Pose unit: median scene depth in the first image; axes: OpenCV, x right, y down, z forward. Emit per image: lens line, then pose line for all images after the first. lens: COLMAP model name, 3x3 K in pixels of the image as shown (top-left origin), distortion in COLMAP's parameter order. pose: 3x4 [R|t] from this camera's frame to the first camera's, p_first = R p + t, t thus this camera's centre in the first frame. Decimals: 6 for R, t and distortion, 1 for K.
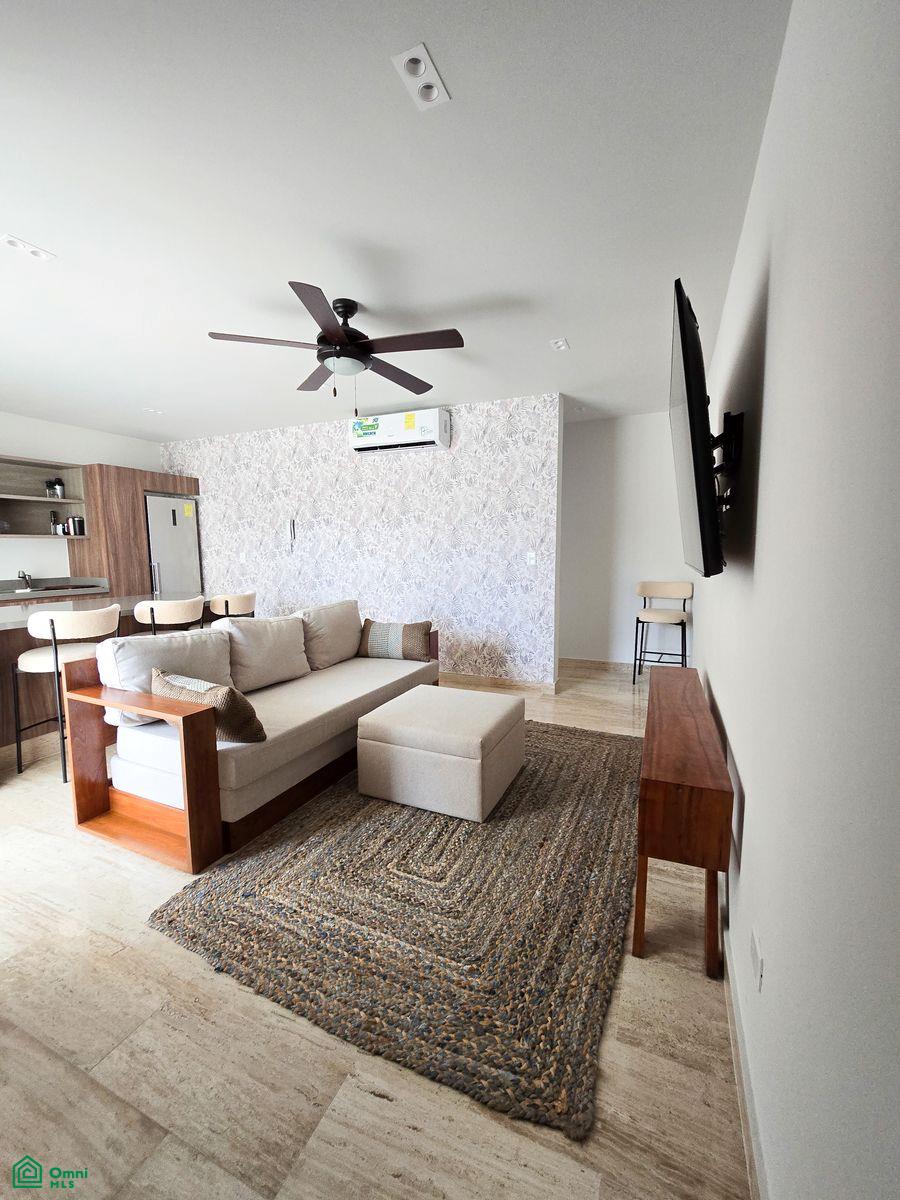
lens RADIAL K [[491.8, 0, 453.7], [0, 491.8, 600.3], [0, 0, 1]] dist [-0.001437, 0.000255]
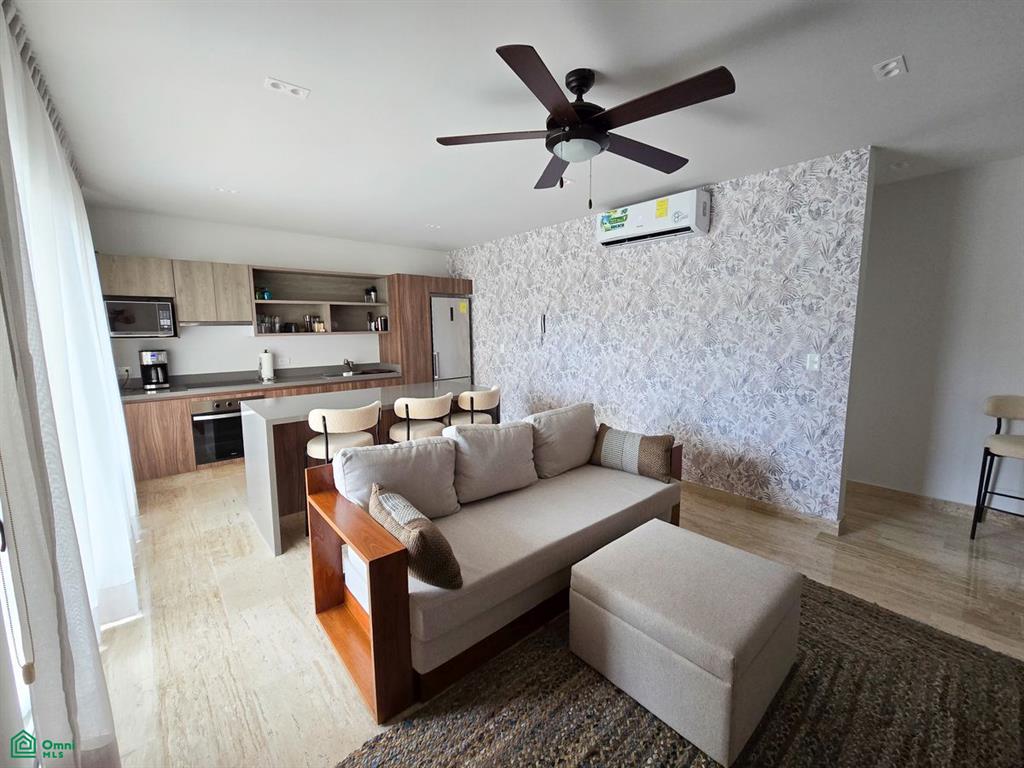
lens RADIAL K [[419.7, 0, 513.7], [0, 419.7, 379.6], [0, 0, 1]] dist [-0.001437, 0.000255]
pose [[0.907670, 0.047474, -0.416991, 0.001951], [-0.039089, 0.998826, 0.028630, -0.071194], [0.417861, -0.009687, 0.908460, 0.215304]]
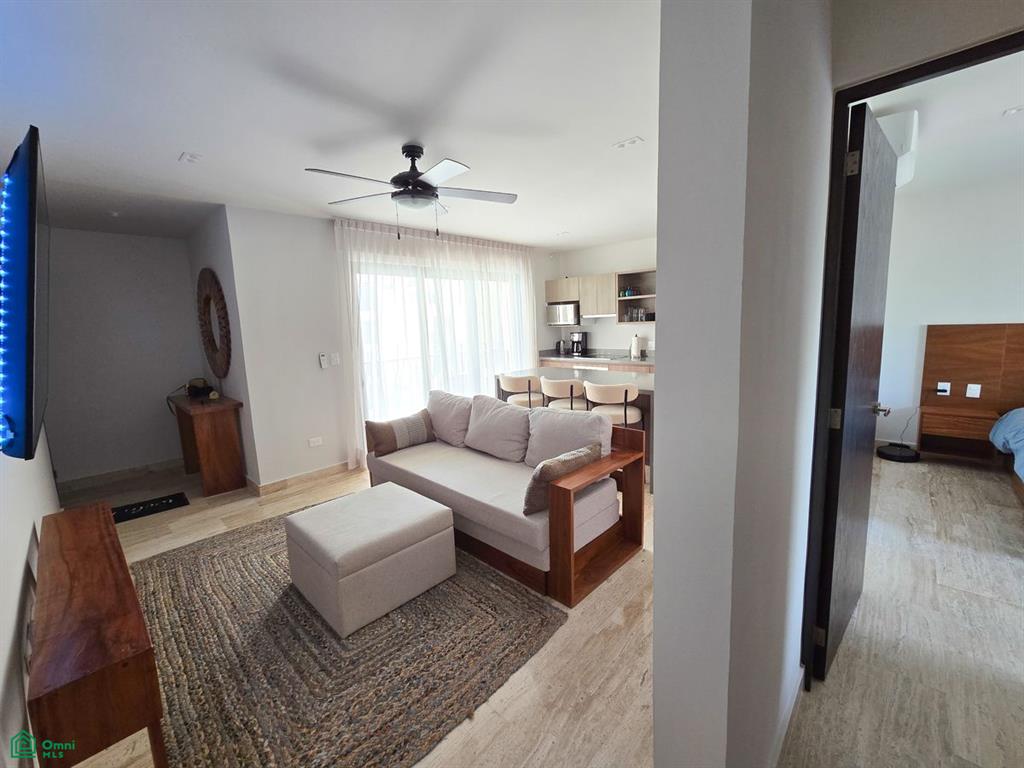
lens RADIAL K [[419.7, 0, 508.5], [0, 419.7, 377.2], [0, 0, 1]] dist [-0.001437, 0.000255]
pose [[-0.344316, 0.142267, -0.928012, 0.518113], [-0.062723, 0.982758, 0.173931, -0.188585], [0.936756, 0.118095, -0.329456, 1.181667]]
